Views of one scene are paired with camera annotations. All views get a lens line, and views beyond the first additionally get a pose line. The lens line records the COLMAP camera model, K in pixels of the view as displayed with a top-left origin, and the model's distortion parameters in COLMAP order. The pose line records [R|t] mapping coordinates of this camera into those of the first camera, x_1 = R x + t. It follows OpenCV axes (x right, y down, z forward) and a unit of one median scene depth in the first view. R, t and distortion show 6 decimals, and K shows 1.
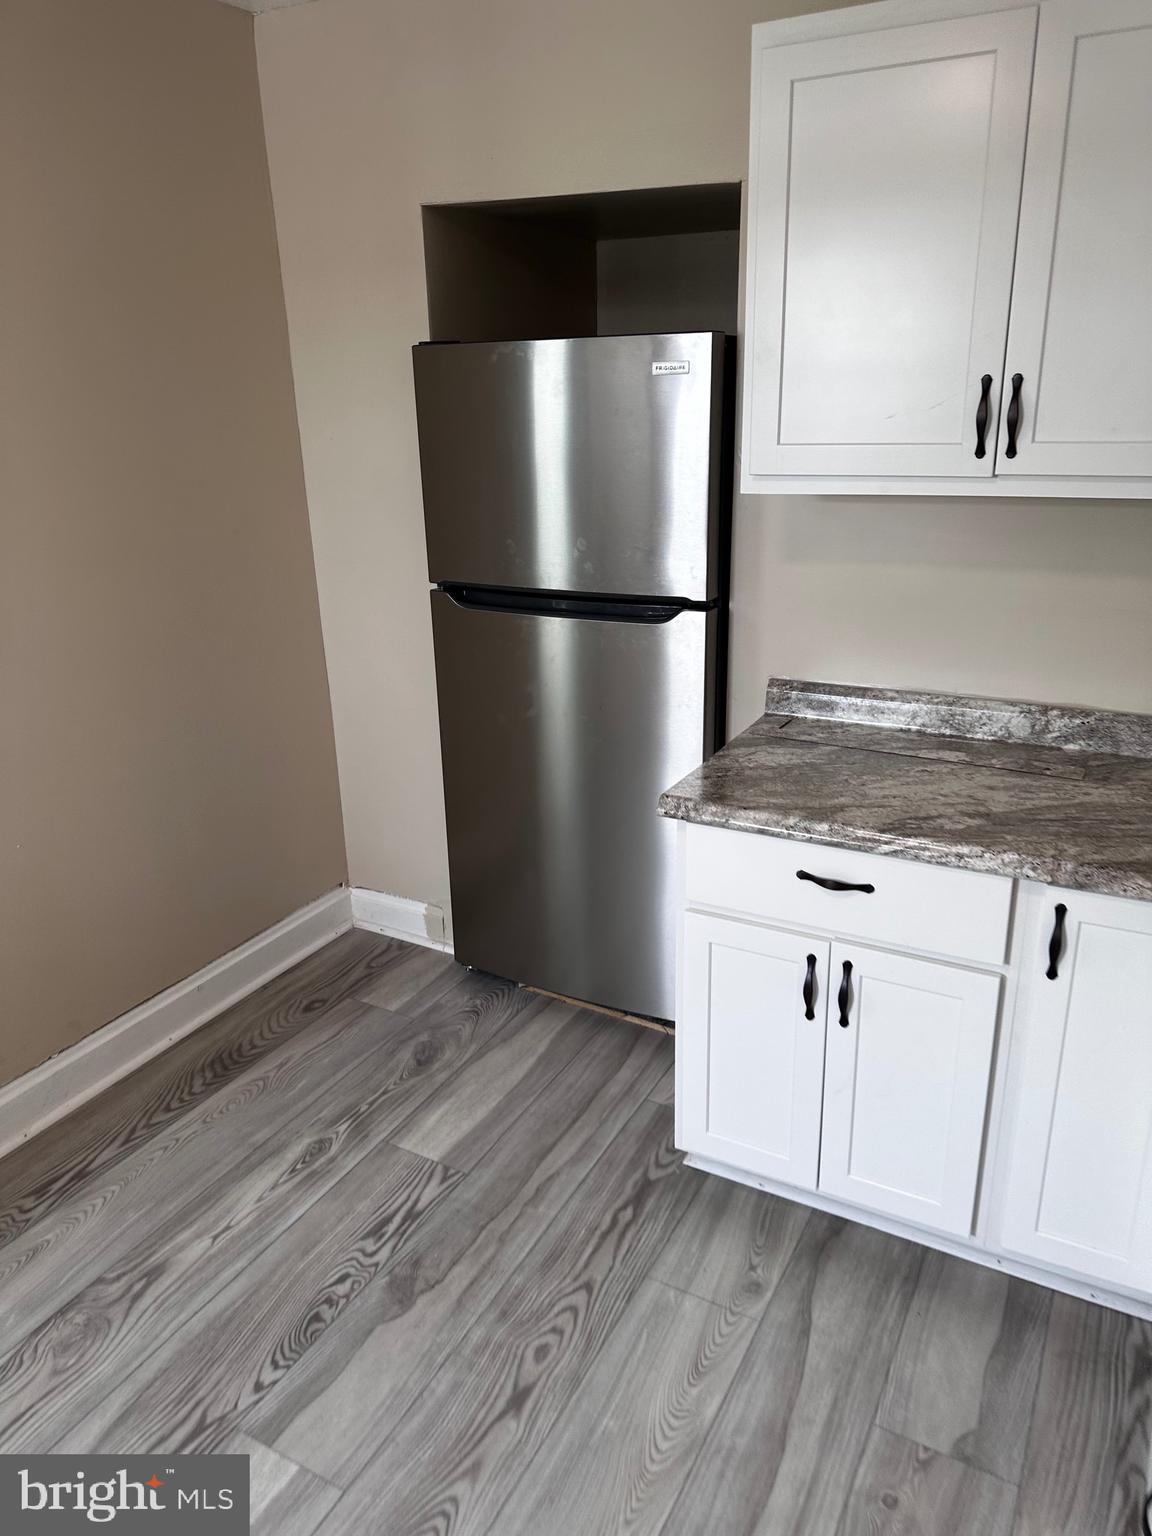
lens RADIAL K [[1091.3, 0, 576.5], [0, 1091.3, 762.3], [0, 0, 1]] dist [0.007610, -0.013120]
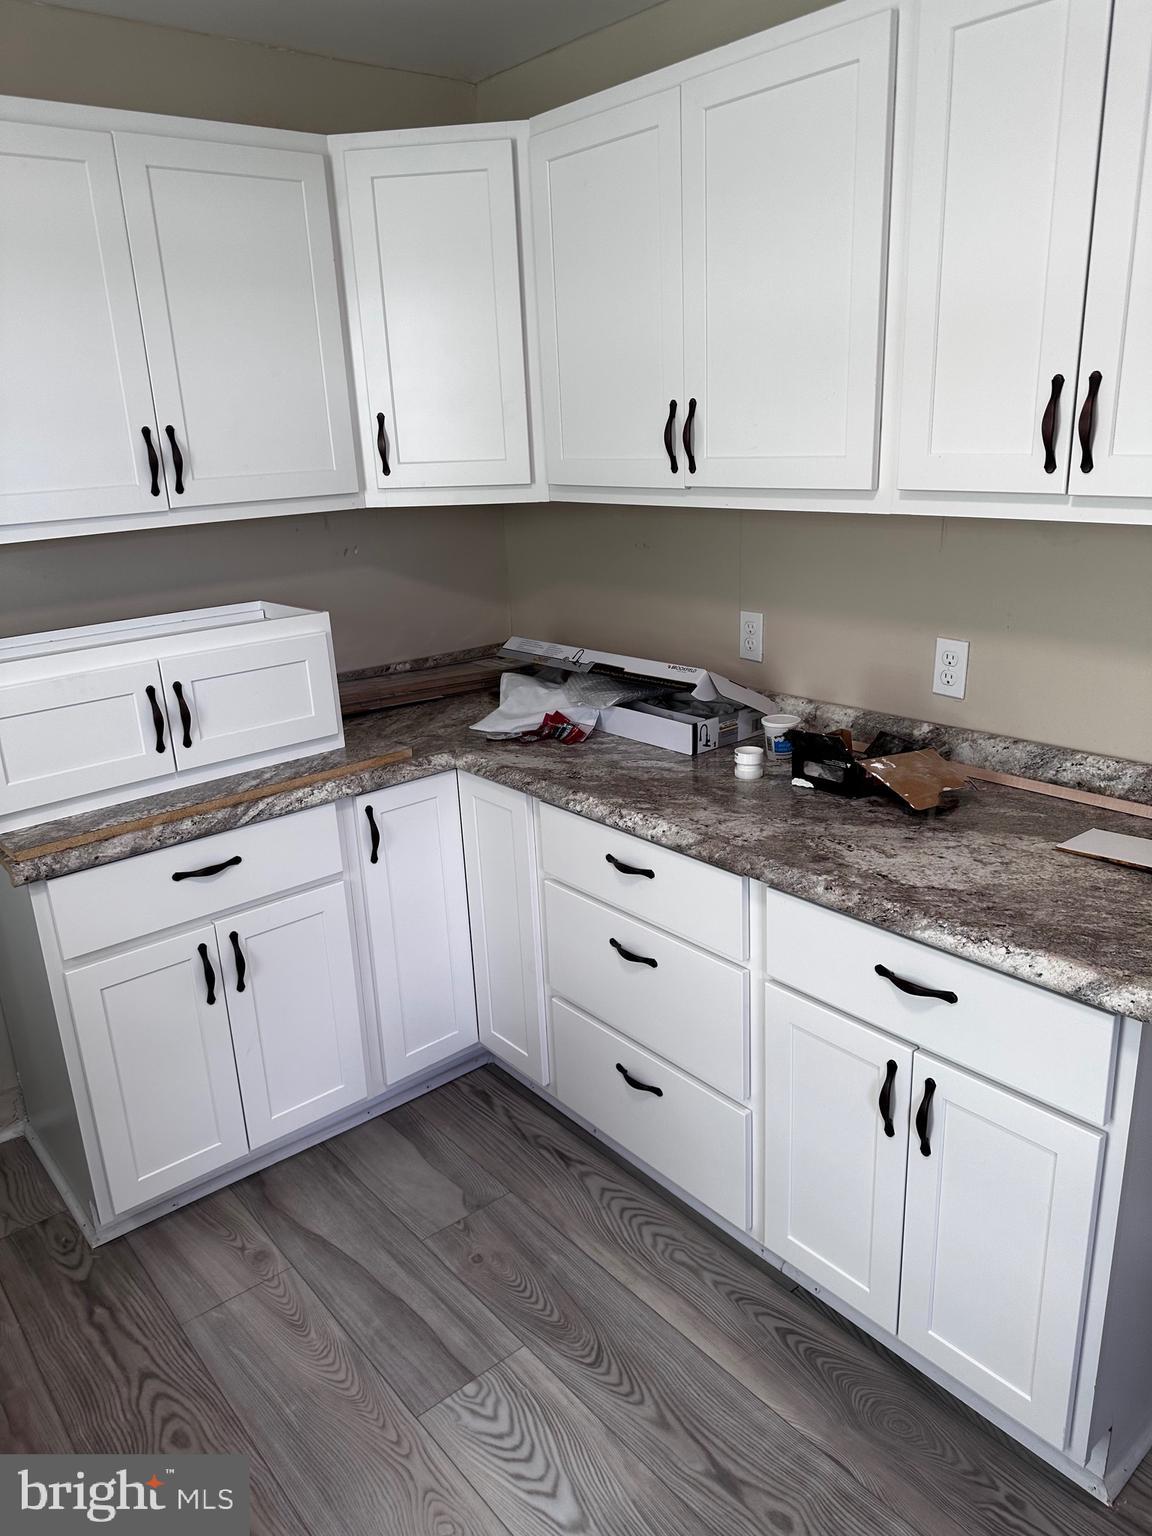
lens RADIAL K [[1091.3, 0, 565.3], [0, 1091.3, 769.7], [0, 0, 1]] dist [0.007610, -0.013120]
pose [[0.384658, -0.280166, 0.879514, -0.567190], [0.334468, 0.930379, 0.150089, -0.029684], [-0.860331, 0.236436, 0.451584, 0.147007]]
